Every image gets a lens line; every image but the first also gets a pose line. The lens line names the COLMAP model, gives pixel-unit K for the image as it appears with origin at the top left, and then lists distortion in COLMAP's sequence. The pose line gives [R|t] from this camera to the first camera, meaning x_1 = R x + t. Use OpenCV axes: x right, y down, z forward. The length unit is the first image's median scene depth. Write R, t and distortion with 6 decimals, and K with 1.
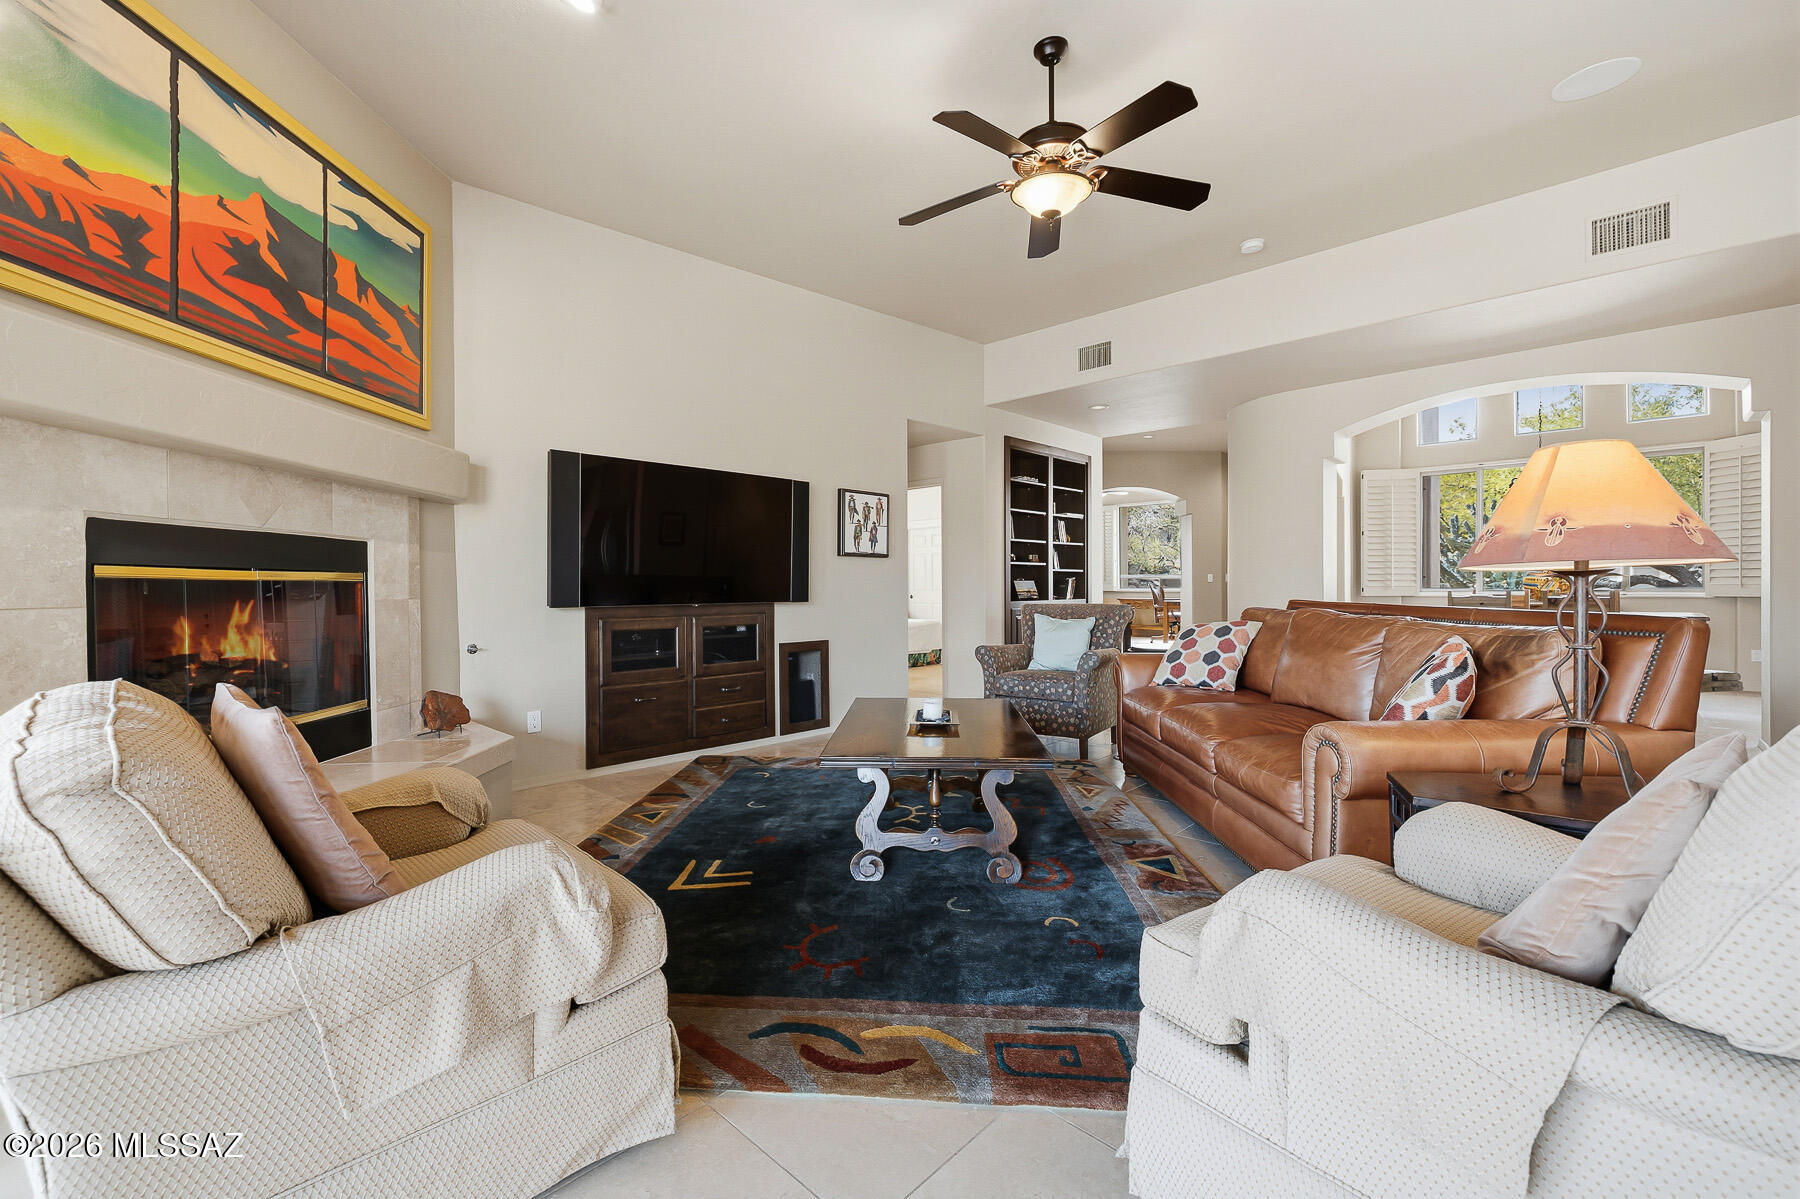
lens RADIAL K [[756.3, 0, 892.6], [0, 756.3, 592.4], [0, 0, 1]] dist [-0.001338, -0.000011]
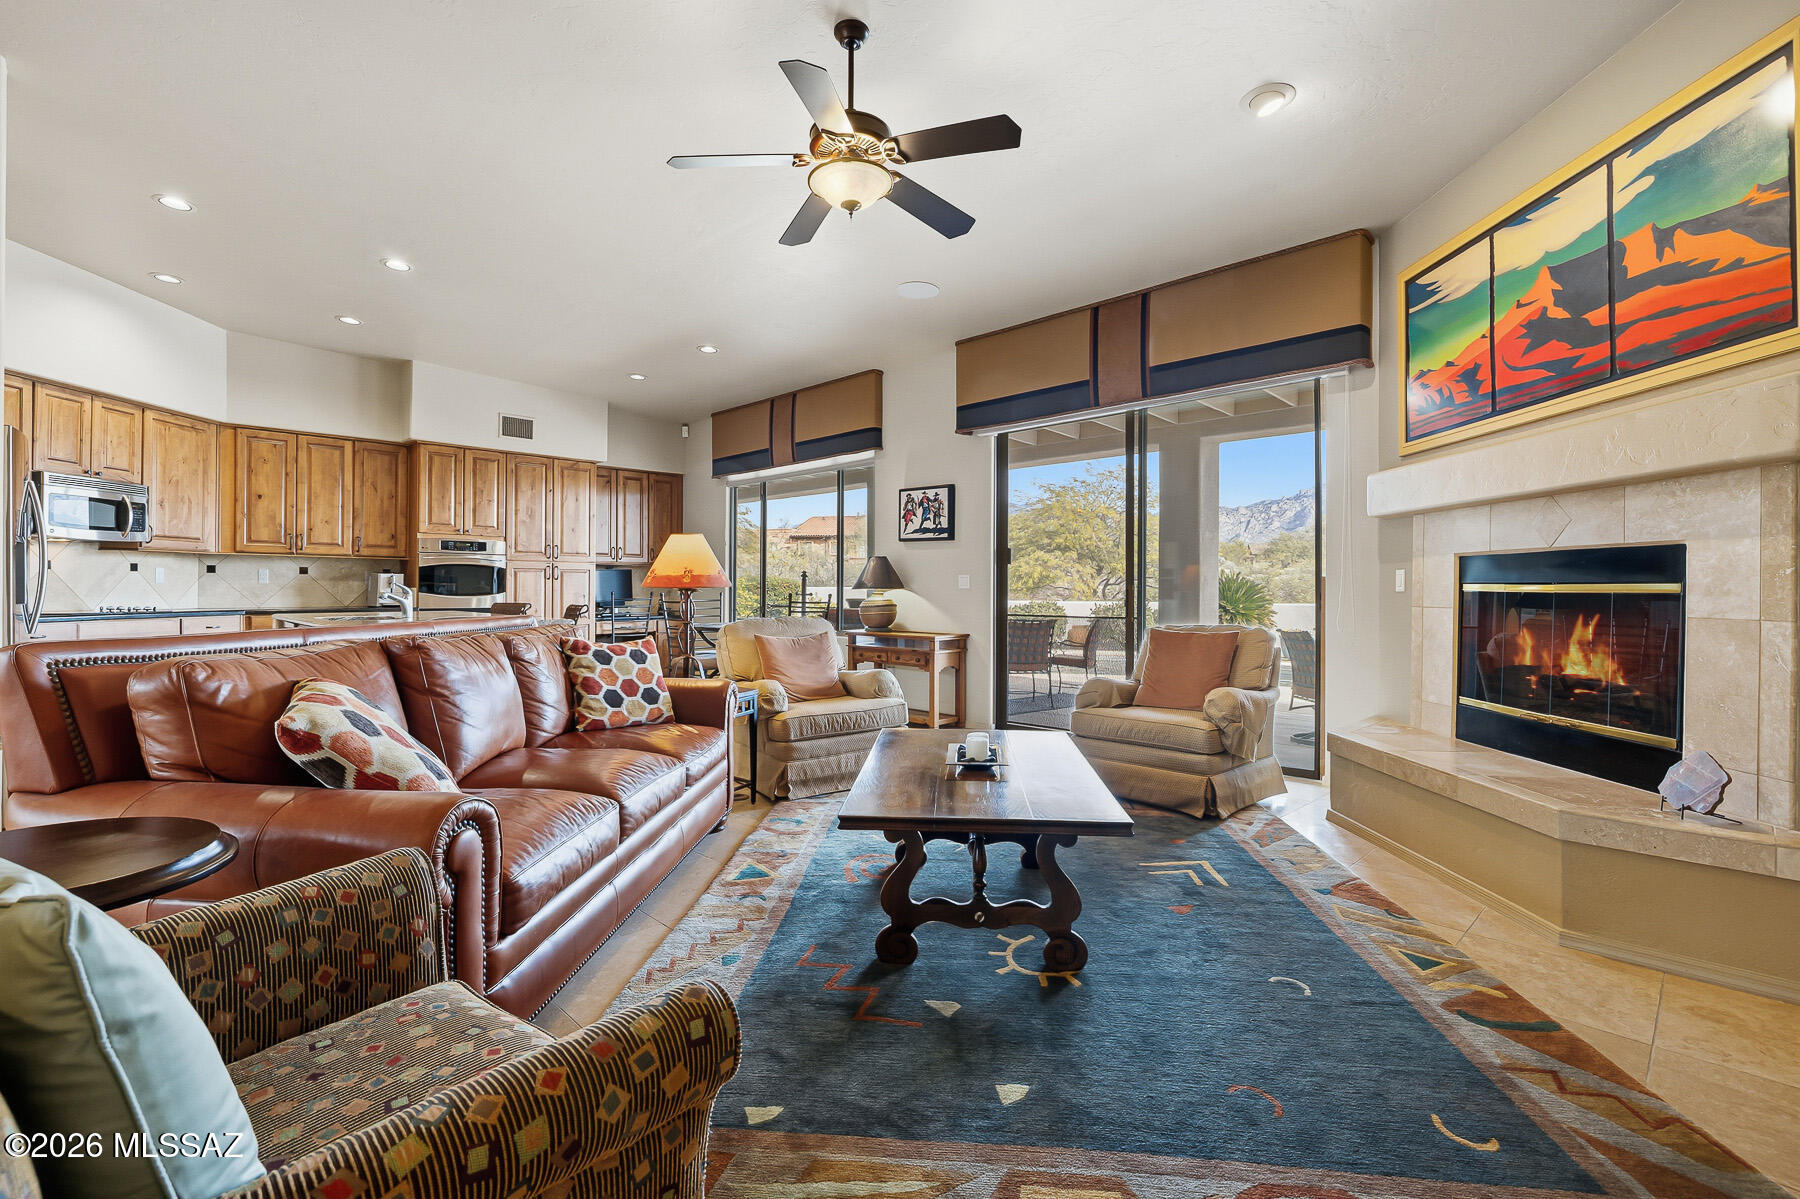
lens RADIAL K [[829.5, 0, 881.2], [0, 829.5, 588.4], [0, 0, 1]] dist [0.010545, -0.000299]
pose [[-0.999138, 0.004488, 0.041278, 0.124625], [0.004777, 0.999965, 0.006911, -0.030722], [-0.041246, 0.007103, -0.999124, 1.973918]]
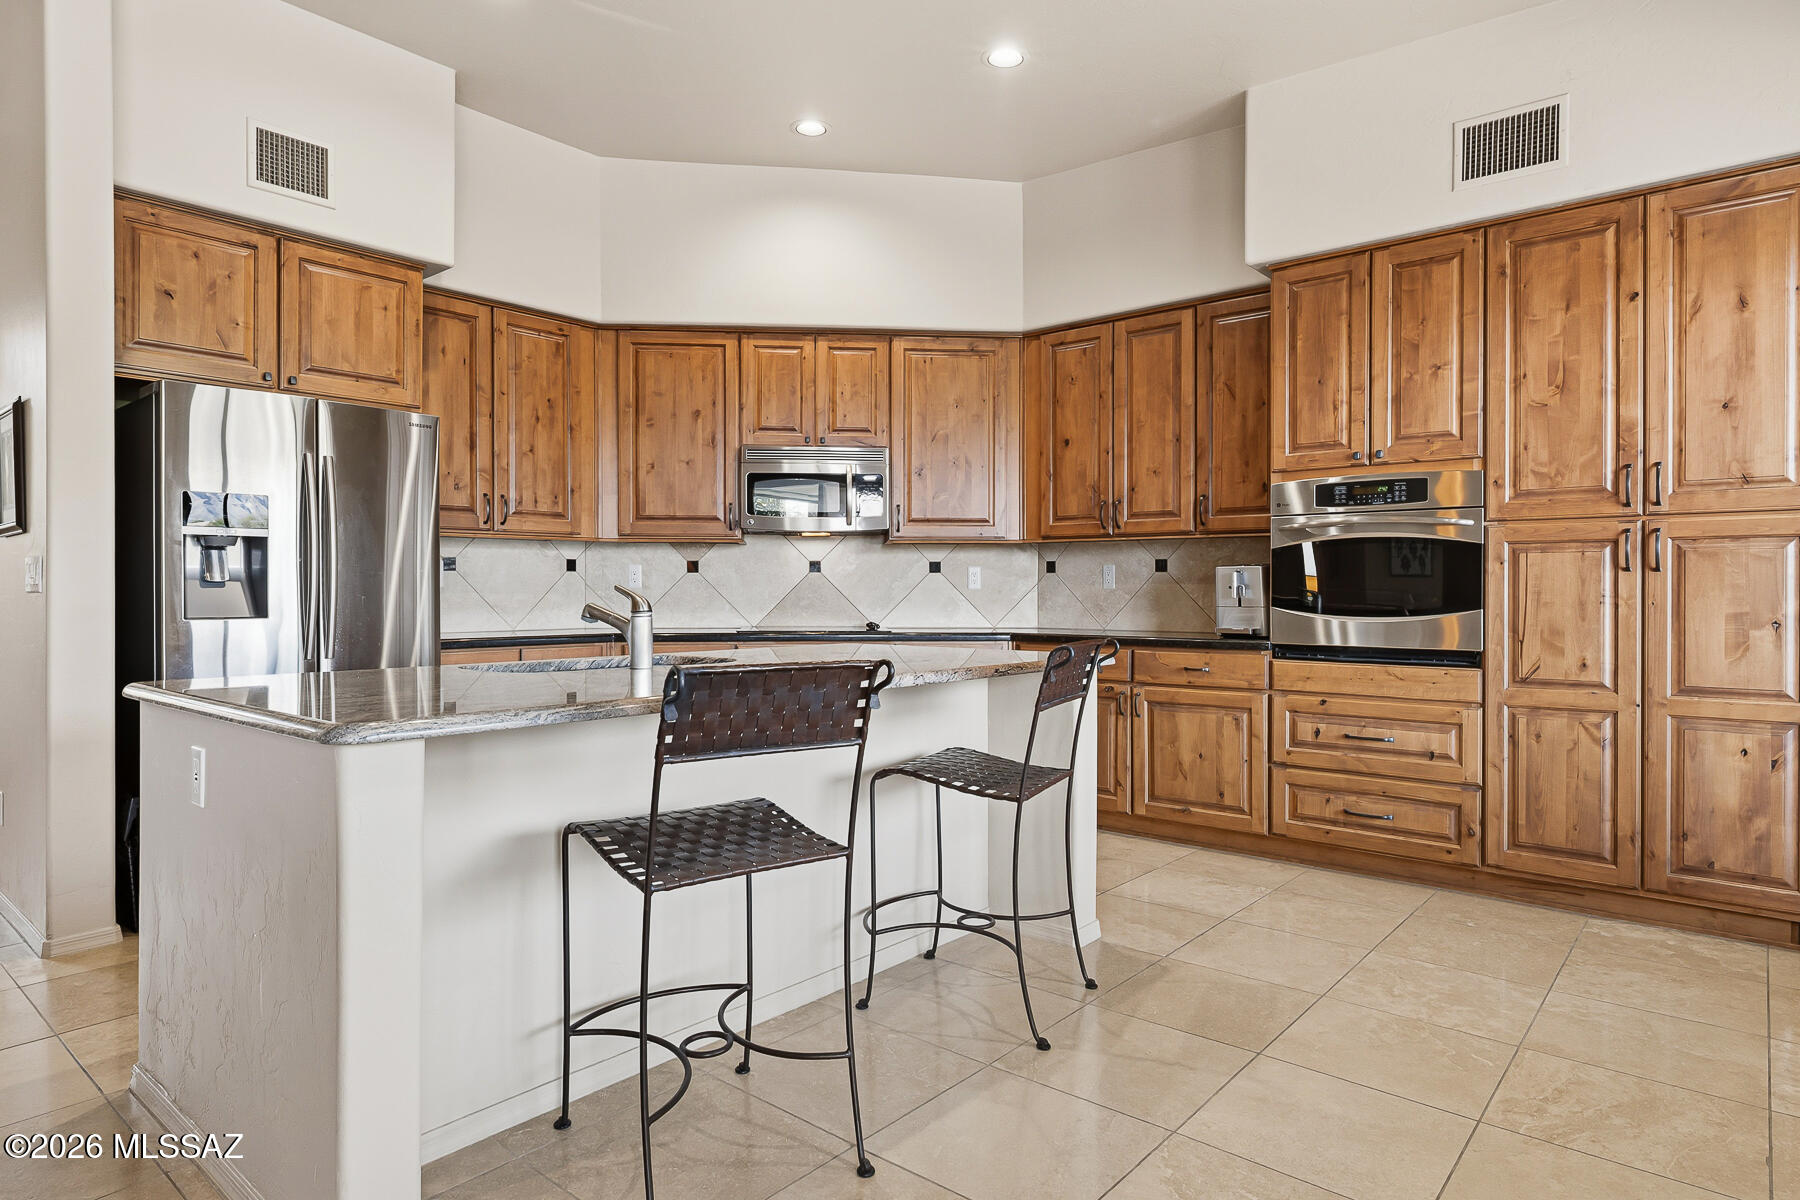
lens RADIAL K [[1010.6, 0, 887.1], [0, 1010.6, 597.3], [0, 0, 1]] dist [-0.000702, 0.002636]
pose [[-0.057866, 0.002746, 0.998321, 0.296779], [0.006455, 0.999976, -0.002376, -0.020739], [-0.998303, 0.006307, -0.057883, 0.130956]]
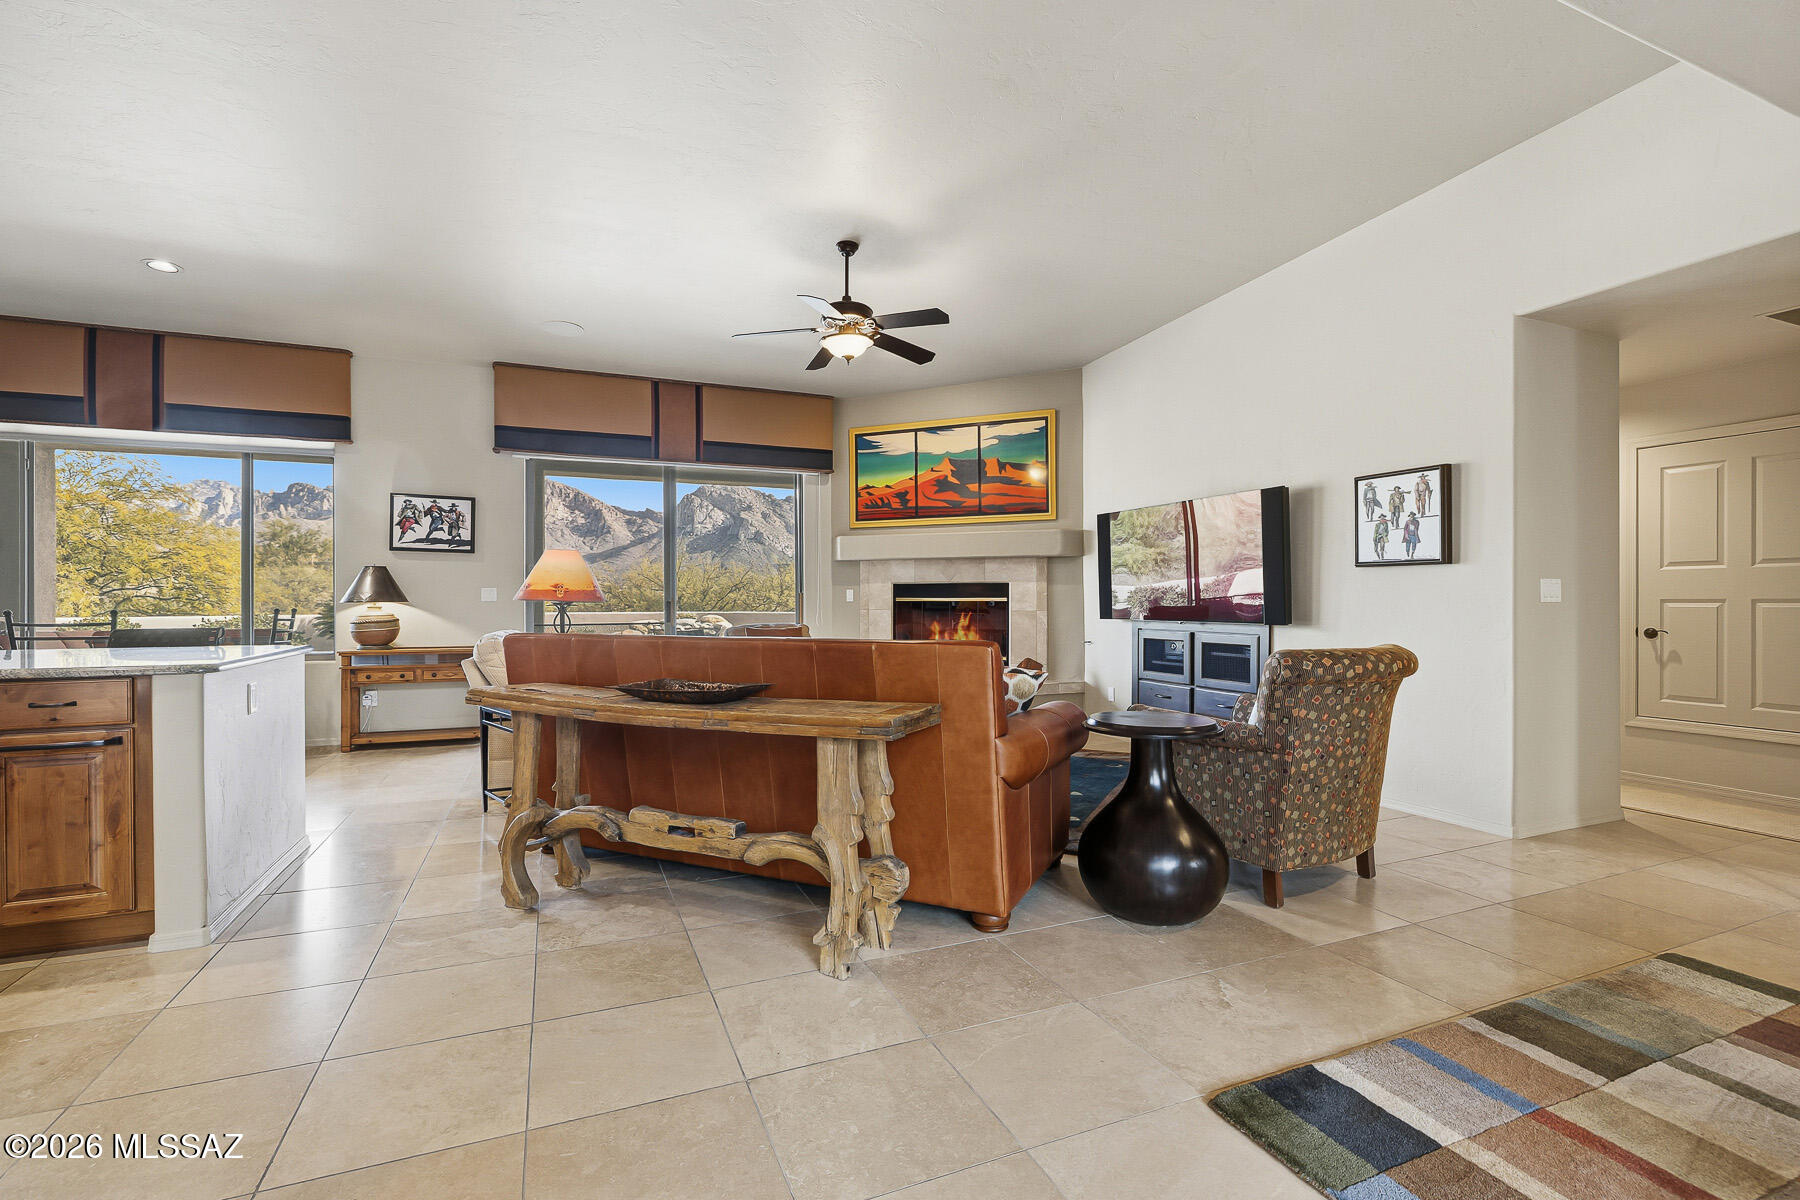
lens RADIAL K [[802.9, 0, 902.7], [0, 802.9, 600.9], [0, 0, 1]] dist [-0.004538, -0.000069]
pose [[-0.391505, 0.009017, -0.920132, 1.547196], [-0.002321, 0.999939, 0.010786, -0.041769], [0.920173, 0.006359, -0.391460, 1.653027]]
